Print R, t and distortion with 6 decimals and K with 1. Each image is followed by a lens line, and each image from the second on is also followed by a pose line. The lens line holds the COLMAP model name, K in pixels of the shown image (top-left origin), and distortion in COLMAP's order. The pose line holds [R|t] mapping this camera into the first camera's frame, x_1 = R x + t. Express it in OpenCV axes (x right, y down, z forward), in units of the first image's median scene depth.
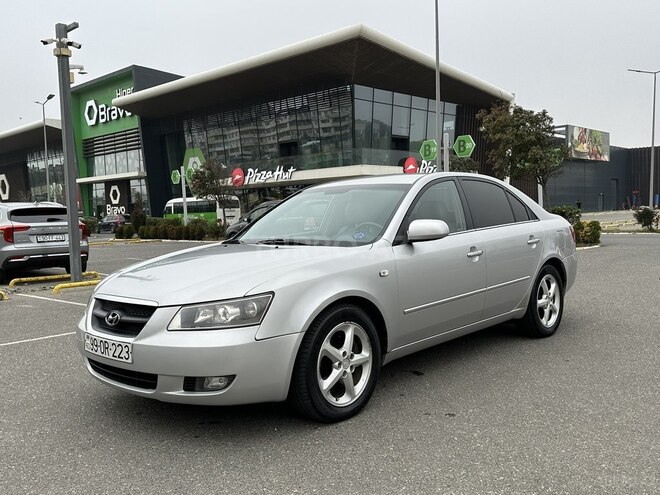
lens RADIAL K [[598.8, 0, 330.0], [0, 598.8, 247.5], [0, 0, 1]] dist [0.173768, -0.333387]
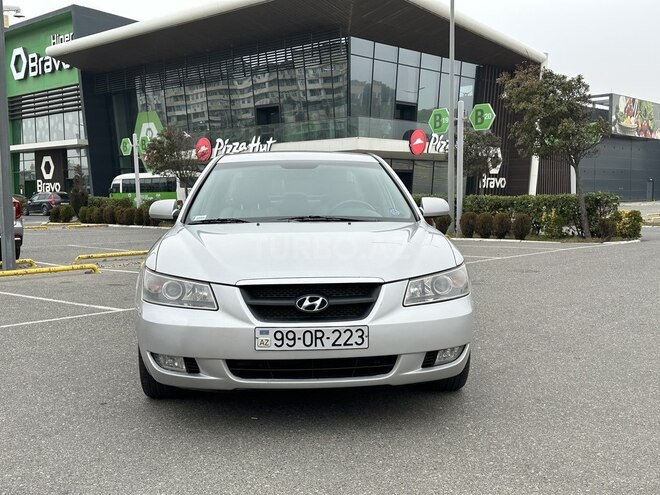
lens RADIAL K [[748.0, 0, 331.3], [0, 748.0, 257.3], [0, 0, 1]] dist [0.193479, -0.402015]
pose [[0.999609, 0.019458, 0.020096, -0.000093], [-0.019900, 0.999560, 0.022015, 0.001975], [-0.019658, -0.022406, 0.999556, -0.011501]]
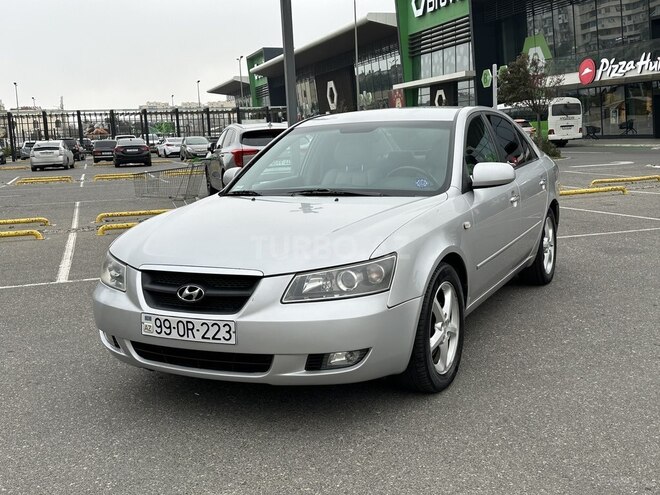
lens RADIAL K [[748.0, 0, 331.3], [0, 748.0, 257.3], [0, 0, 1]] dist [0.193479, -0.402015]
pose [[0.873215, 0.075087, -0.481516, 0.049831], [-0.015207, 0.991776, 0.127080, -0.005211], [0.487098, -0.103646, 0.867175, 0.007637]]
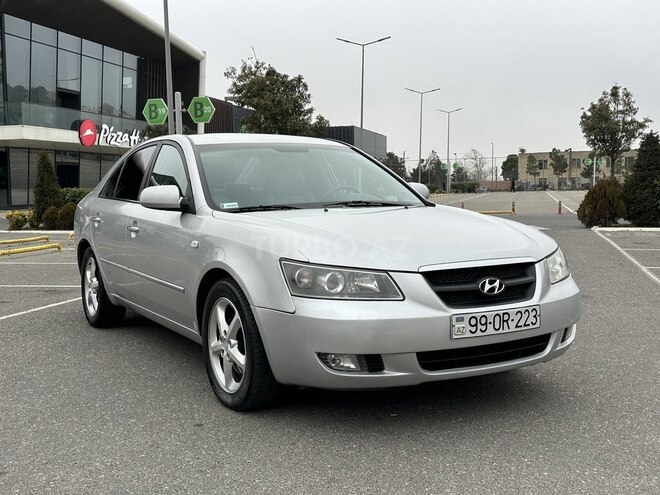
lens RADIAL K [[748.0, 0, 331.3], [0, 748.0, 257.3], [0, 0, 1]] dist [0.193479, -0.402015]
pose [[0.877309, -0.028377, 0.479086, -0.052156], [0.017896, 0.999490, 0.026430, 0.003362], [-0.479592, -0.014614, 0.877370, 0.007875]]
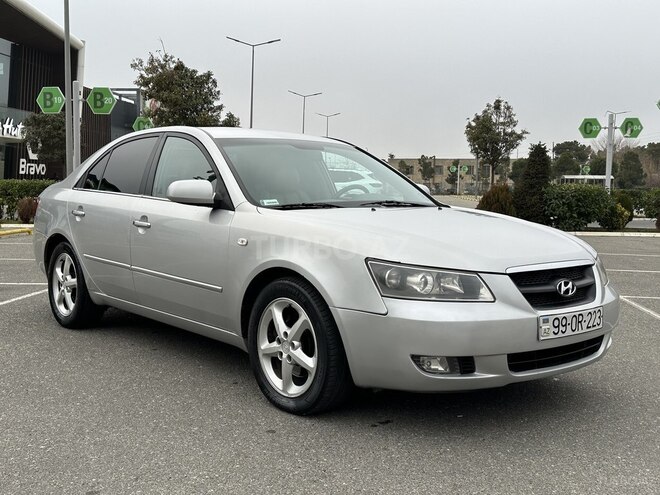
lens RADIAL K [[736.4, 0, 330.0], [0, 736.4, 247.5], [0, 0, 1]] dist [0.183676, -0.378455]
pose [[0.780901, -0.011375, 0.624552, -0.068834], [0.000826, 0.999852, 0.017178, 0.003072], [-0.624655, -0.012899, 0.780795, 0.022397]]
